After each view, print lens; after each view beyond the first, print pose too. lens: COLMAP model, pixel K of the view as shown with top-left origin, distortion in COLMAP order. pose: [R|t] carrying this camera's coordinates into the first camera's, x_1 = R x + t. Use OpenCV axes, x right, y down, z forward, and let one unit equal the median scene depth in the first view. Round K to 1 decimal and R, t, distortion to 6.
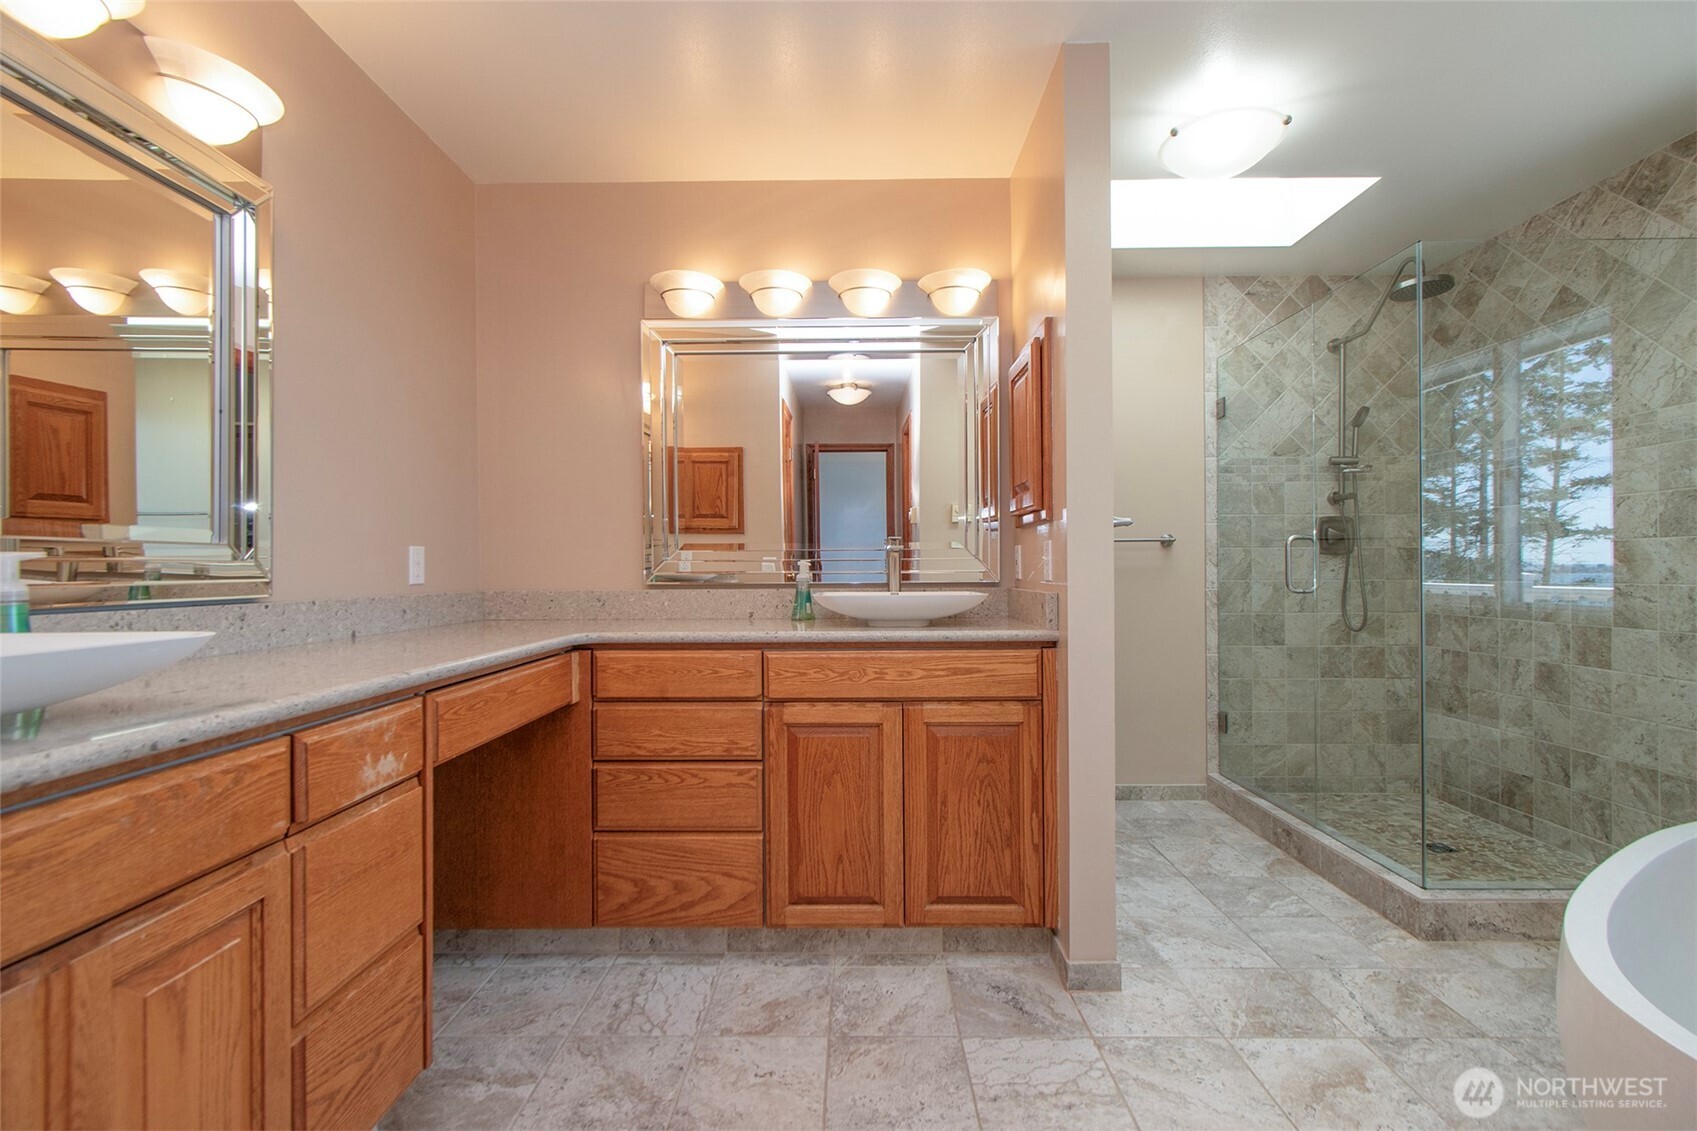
lens RADIAL K [[751.2, 0, 855.8], [0, 751.2, 560.5], [0, 0, 1]] dist [0.002579, 0.000787]
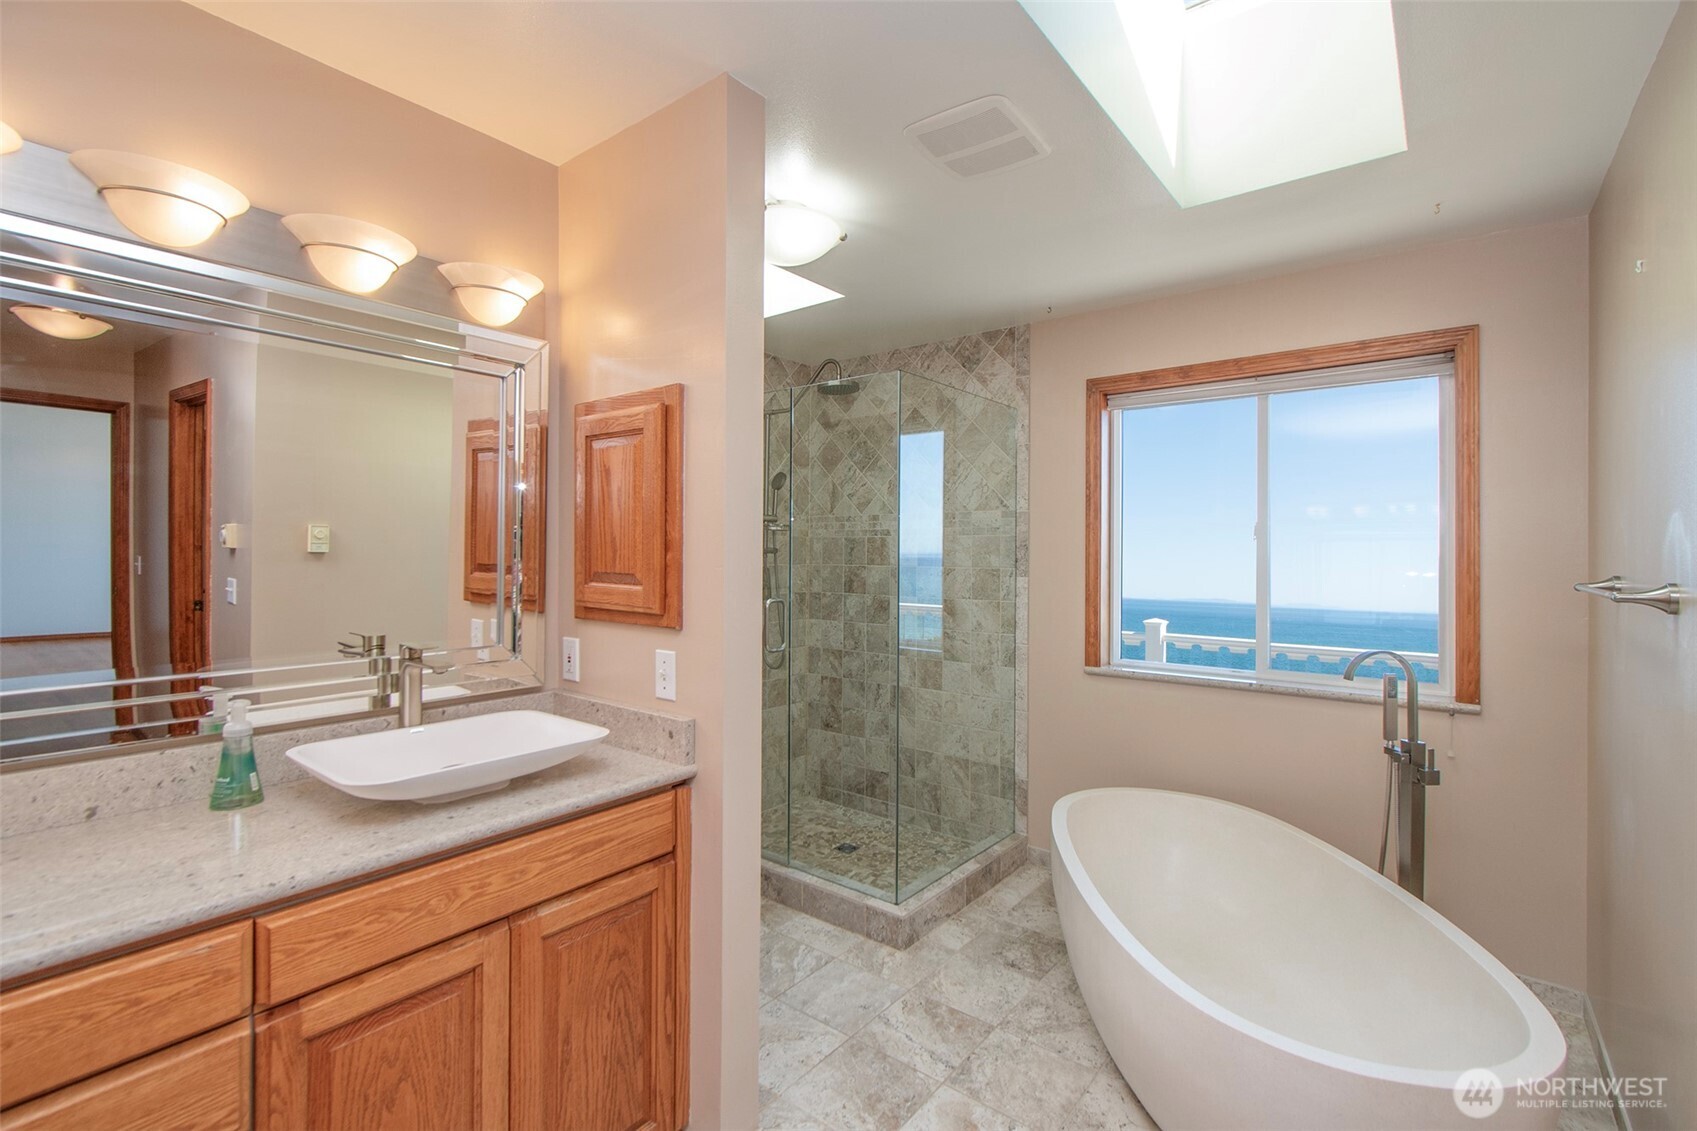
lens RADIAL K [[751.2, 0, 855.8], [0, 751.2, 560.5], [0, 0, 1]] dist [0.002579, 0.000787]
pose [[0.629403, 0.009358, 0.777023, -0.204470], [-0.014669, 0.999892, -0.000160, -0.102774], [-0.776941, -0.011298, 0.629472, 0.263558]]
